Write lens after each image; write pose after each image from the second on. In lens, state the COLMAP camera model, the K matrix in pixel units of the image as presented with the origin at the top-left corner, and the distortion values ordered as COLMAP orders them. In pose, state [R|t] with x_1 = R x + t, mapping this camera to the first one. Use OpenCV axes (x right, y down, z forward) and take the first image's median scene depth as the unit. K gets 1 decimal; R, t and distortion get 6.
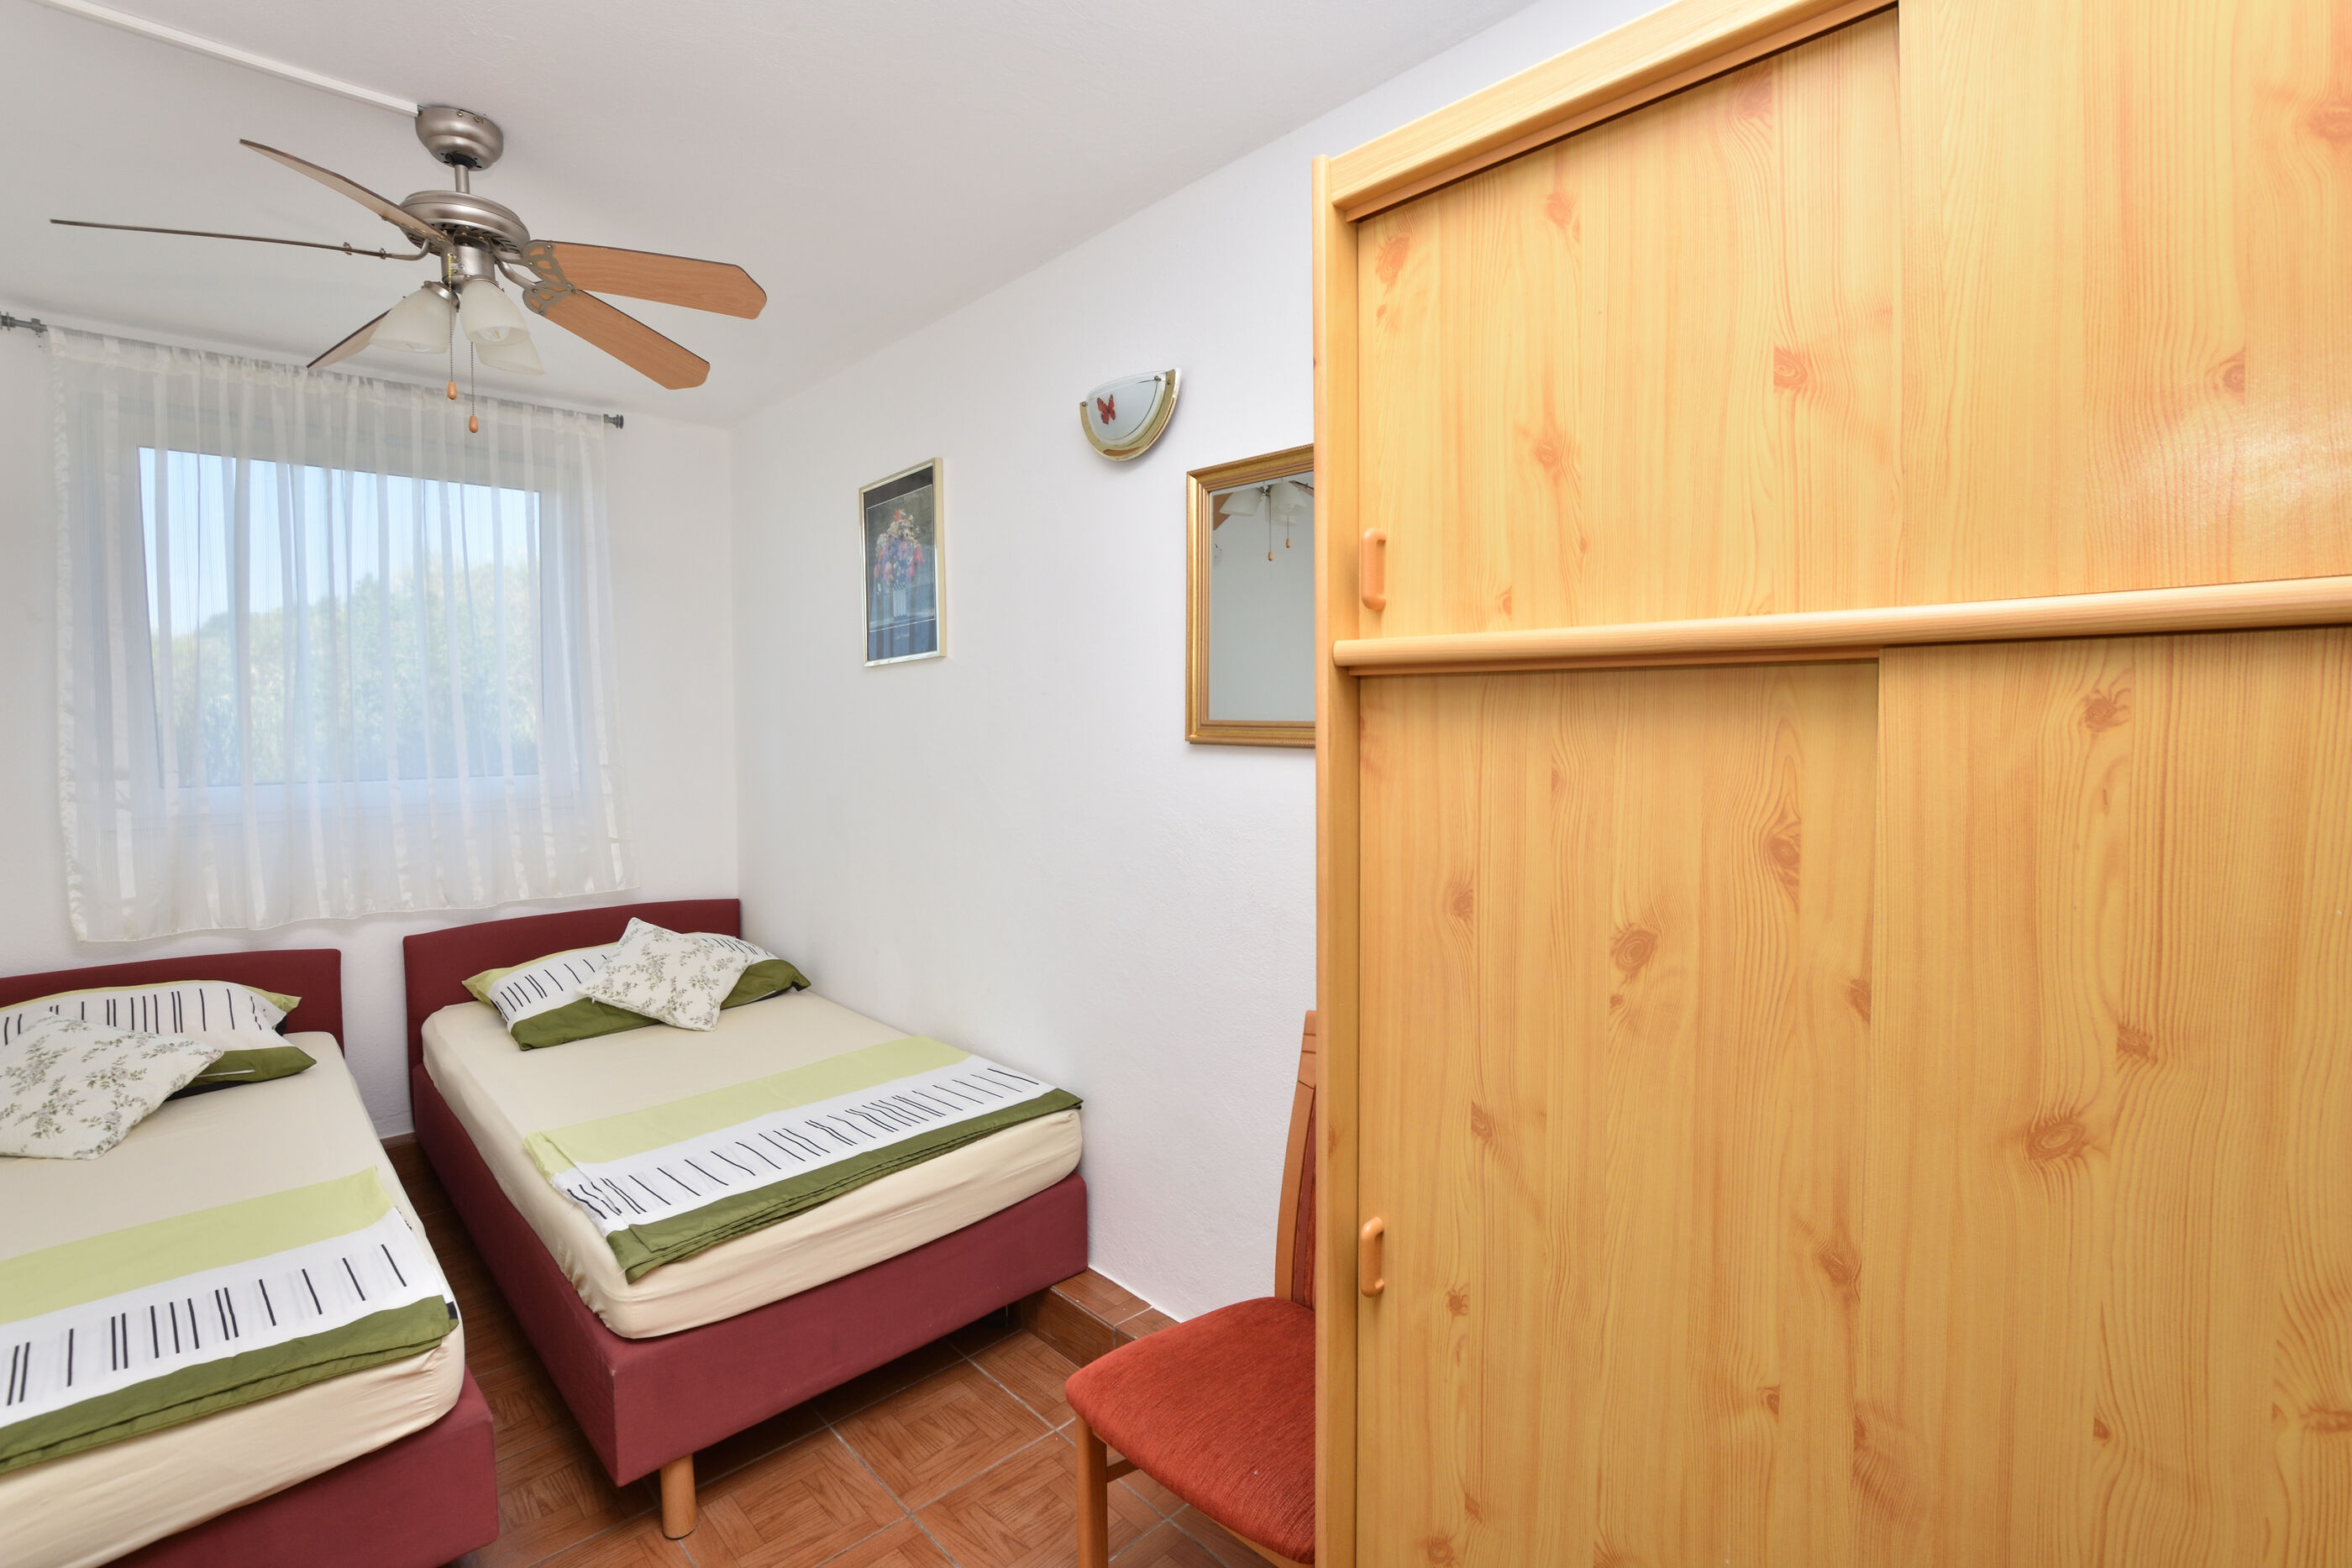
lens RADIAL K [[1055.0, 0, 1180.6], [0, 1055.0, 735.2], [0, 0, 1]] dist [0.001112, 0.000117]
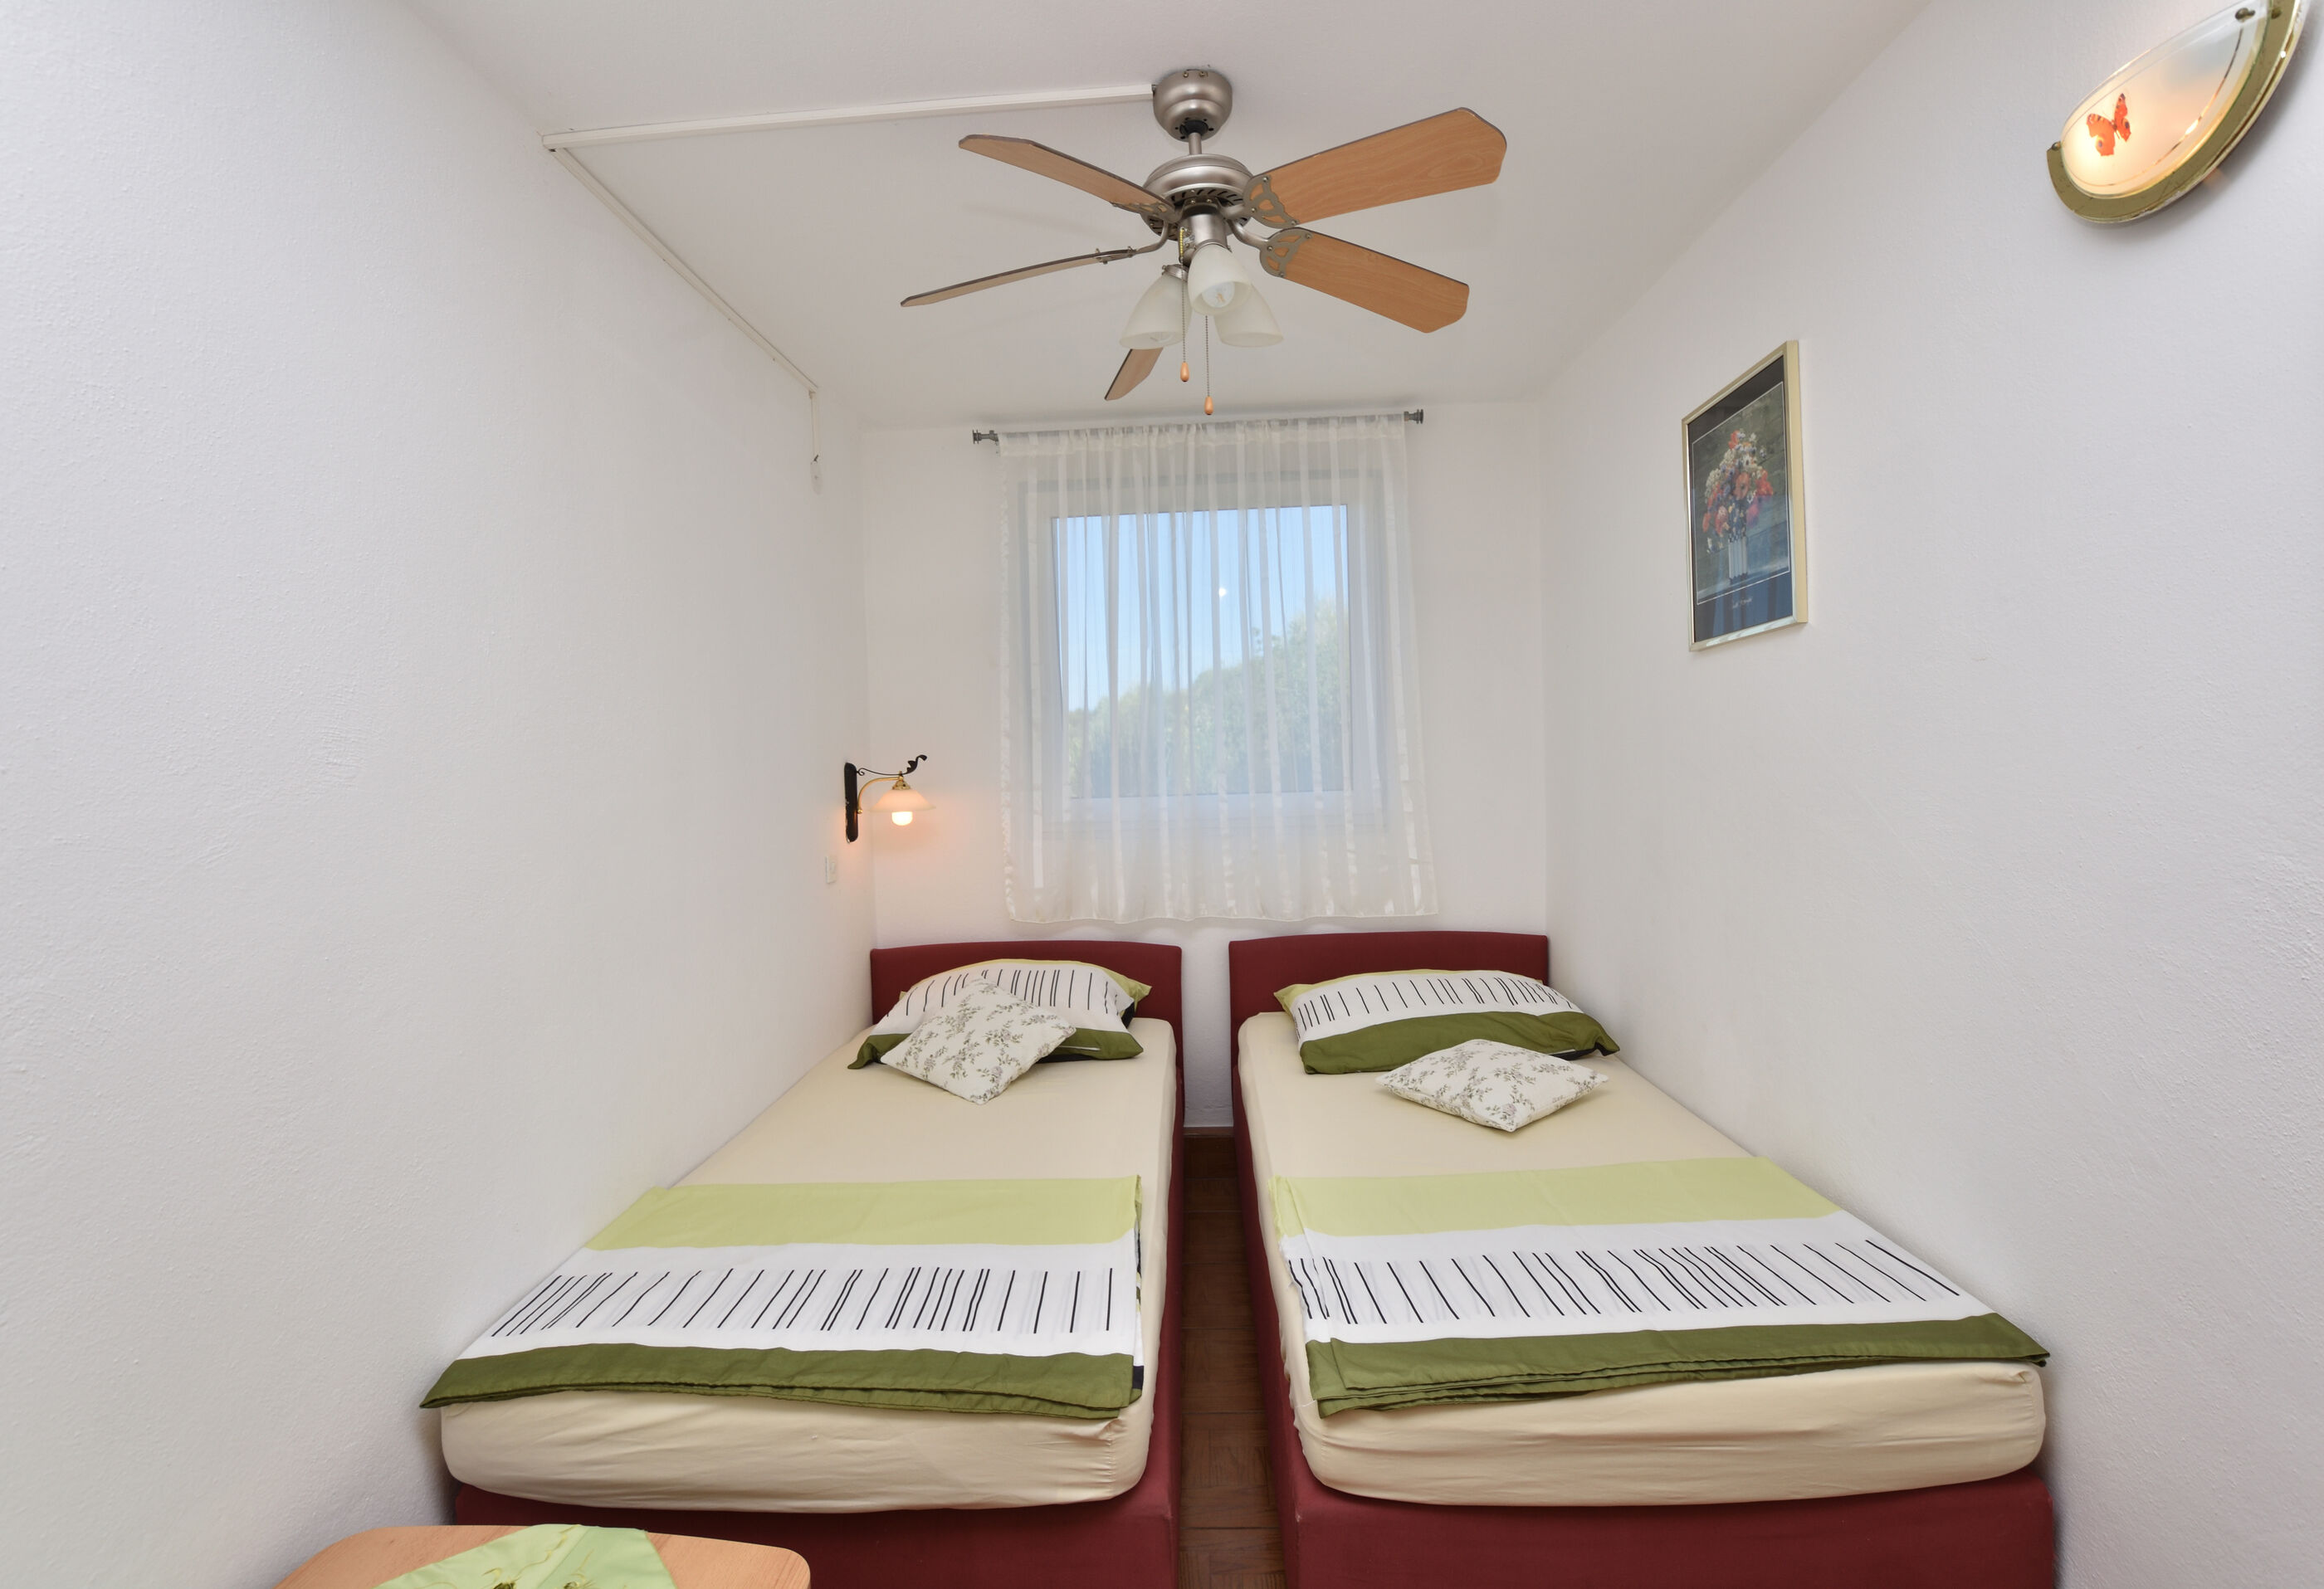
lens RADIAL K [[1037.6, 0, 1162.0], [0, 1037.6, 794.5], [0, 0, 1]] dist [-0.030928, 0.000997]
pose [[0.689326, 0.007782, -0.724409, -0.031025], [0.014942, 0.999577, 0.024956, 0.018259], [0.724297, -0.028027, 0.688918, 0.271060]]
